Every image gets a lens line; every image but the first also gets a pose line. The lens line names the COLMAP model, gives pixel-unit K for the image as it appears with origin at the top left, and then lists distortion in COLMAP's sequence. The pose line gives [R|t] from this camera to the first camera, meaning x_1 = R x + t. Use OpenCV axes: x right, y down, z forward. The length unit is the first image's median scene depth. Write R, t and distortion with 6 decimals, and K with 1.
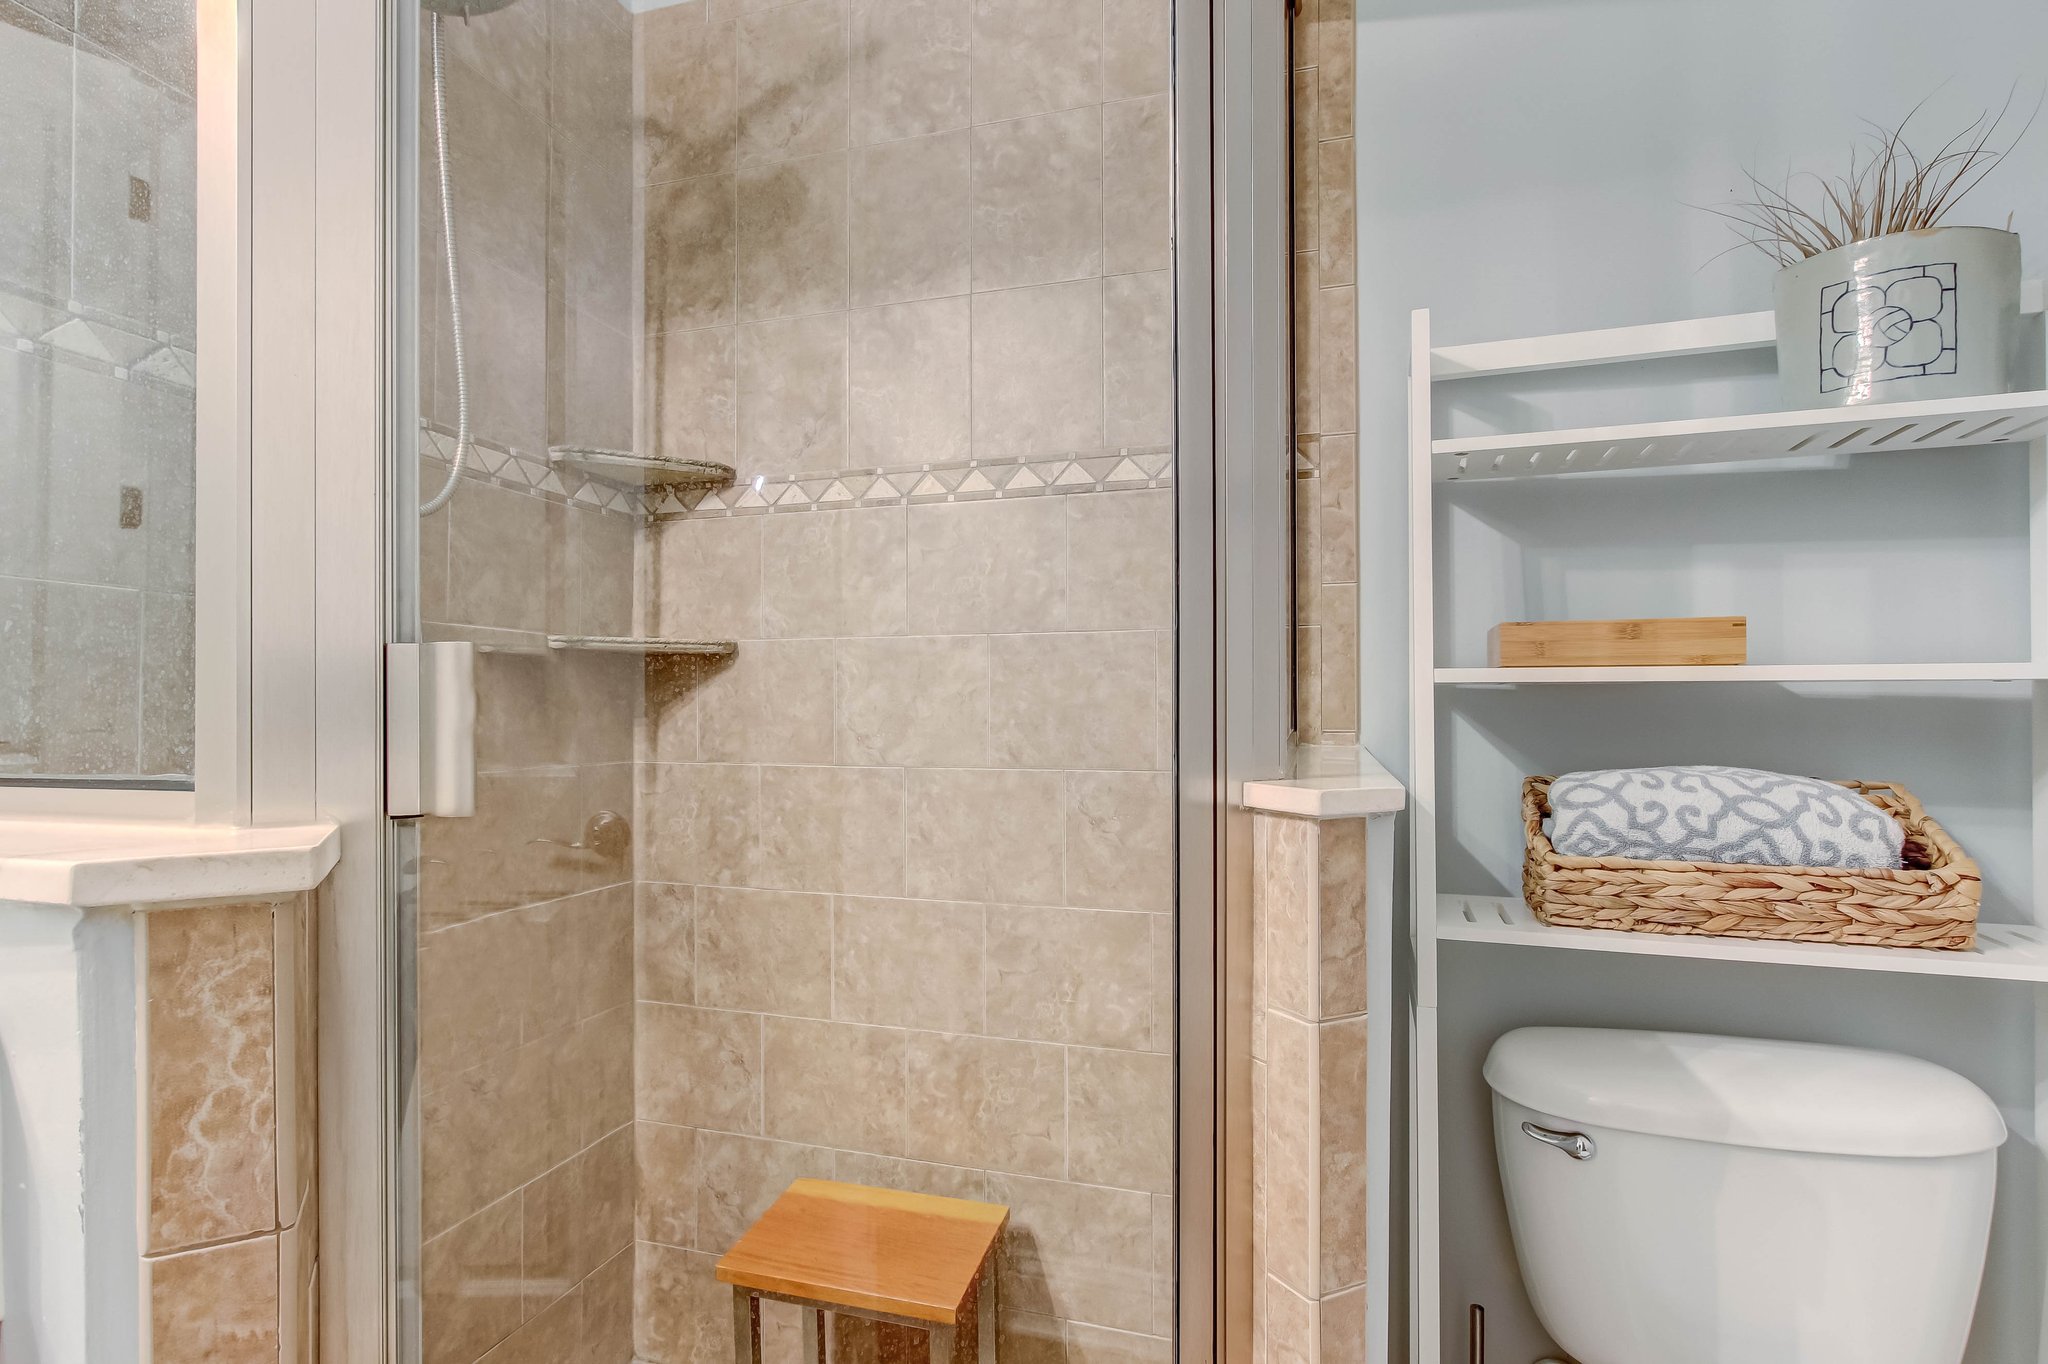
lens RADIAL K [[947.3, 0, 1005.2], [0, 947.3, 671.3], [0, 0, 1]] dist [-0.004133, 0.000270]
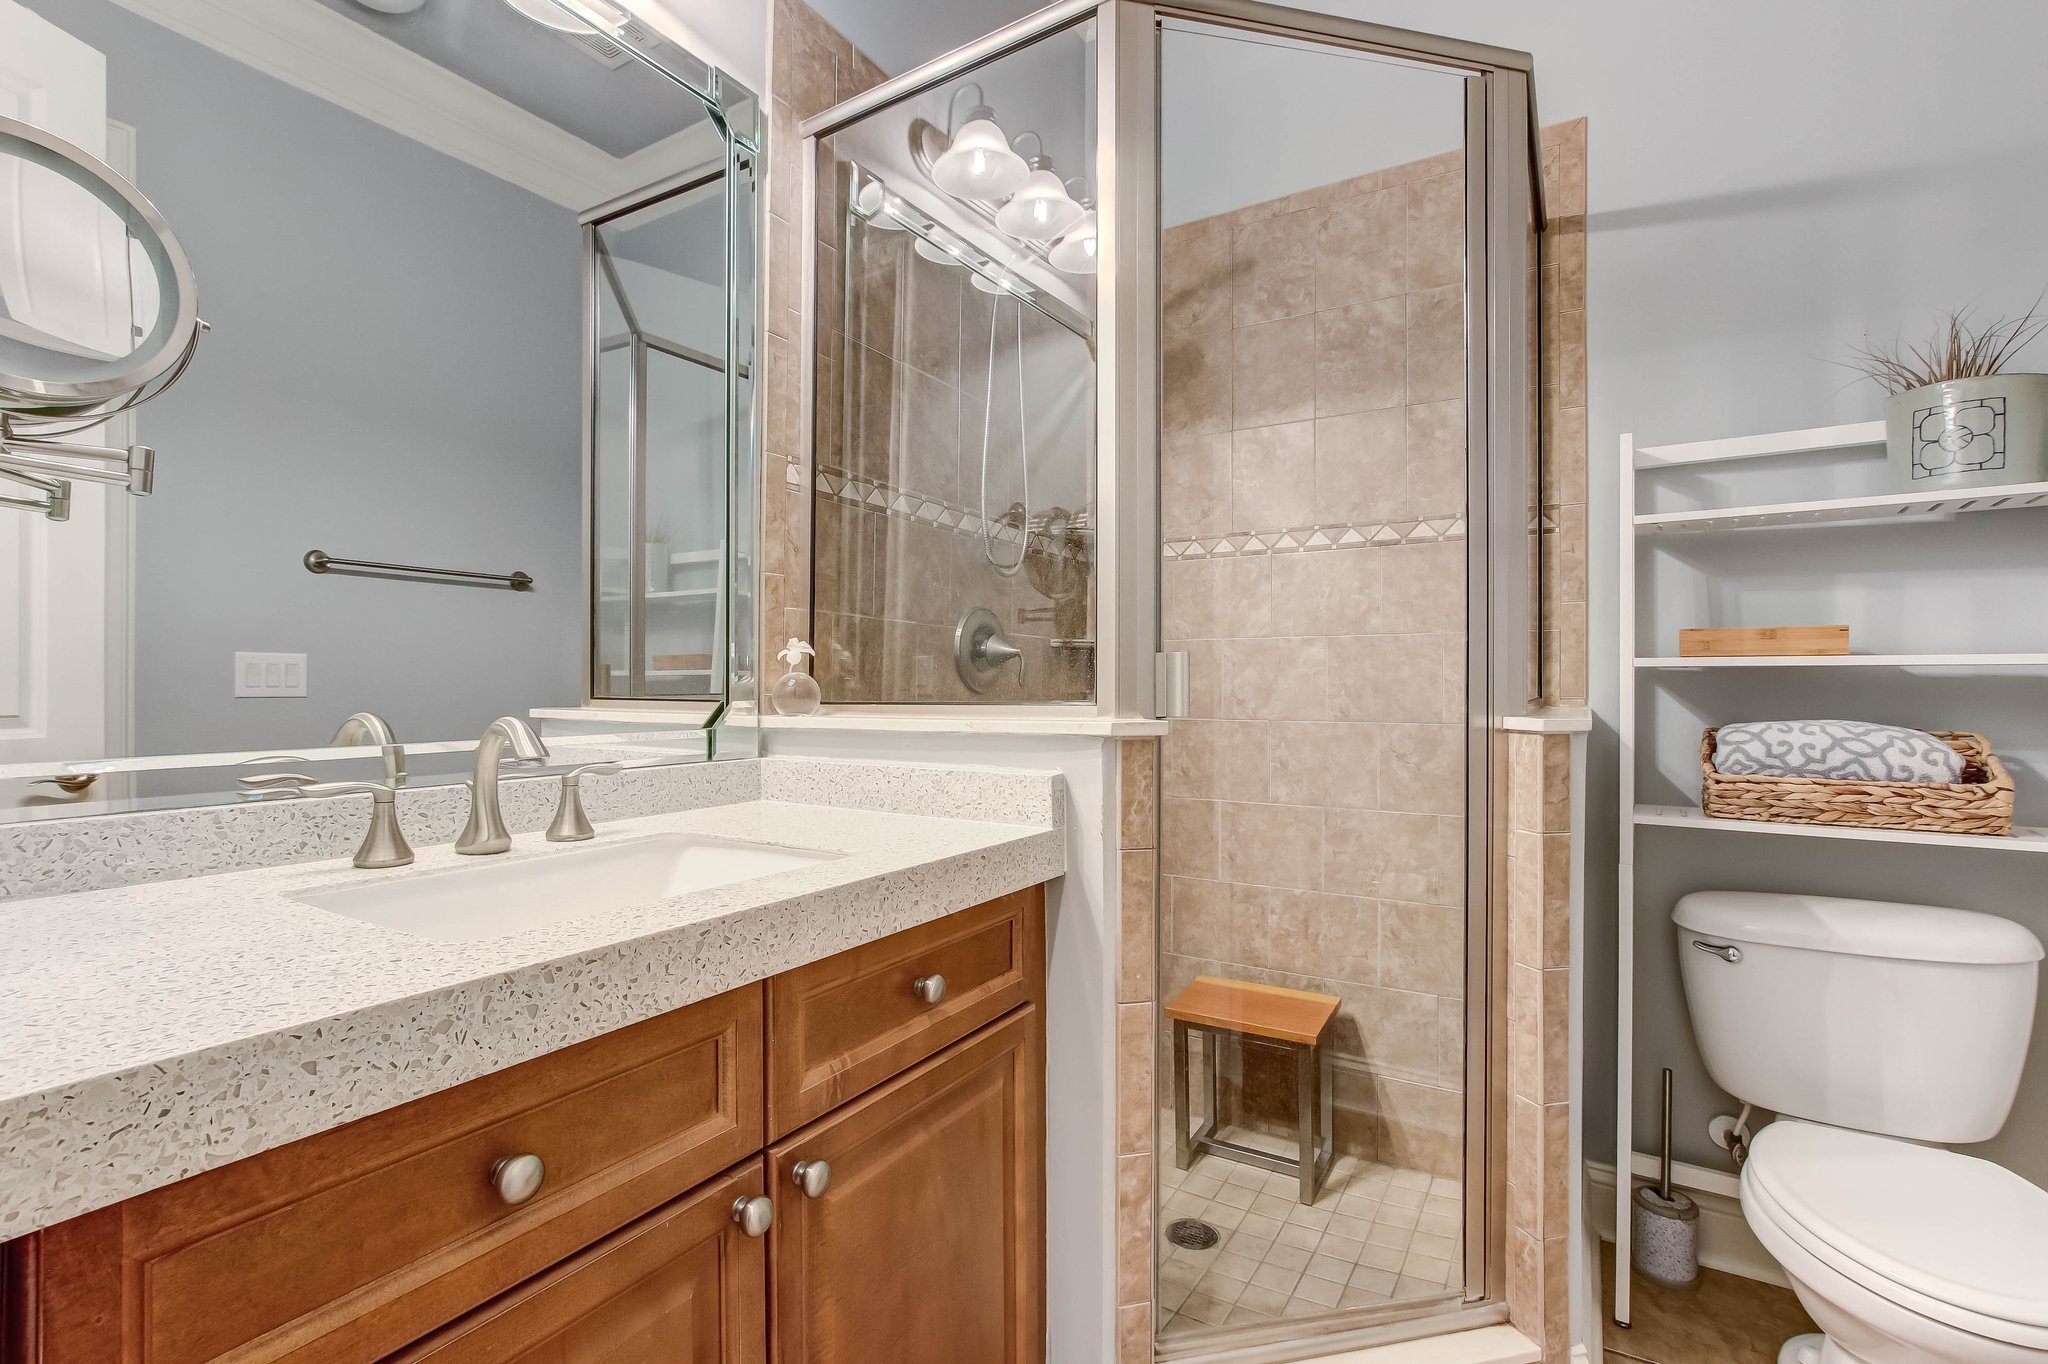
lens RADIAL K [[947.3, 0, 1005.2], [0, 947.3, 671.3], [0, 0, 1]] dist [-0.004133, 0.000270]
pose [[0.971018, -0.000390, -0.239008, -0.173130], [0.004342, 0.999862, 0.016007, -0.008999], [0.238969, -0.016581, 0.970886, -0.705254]]
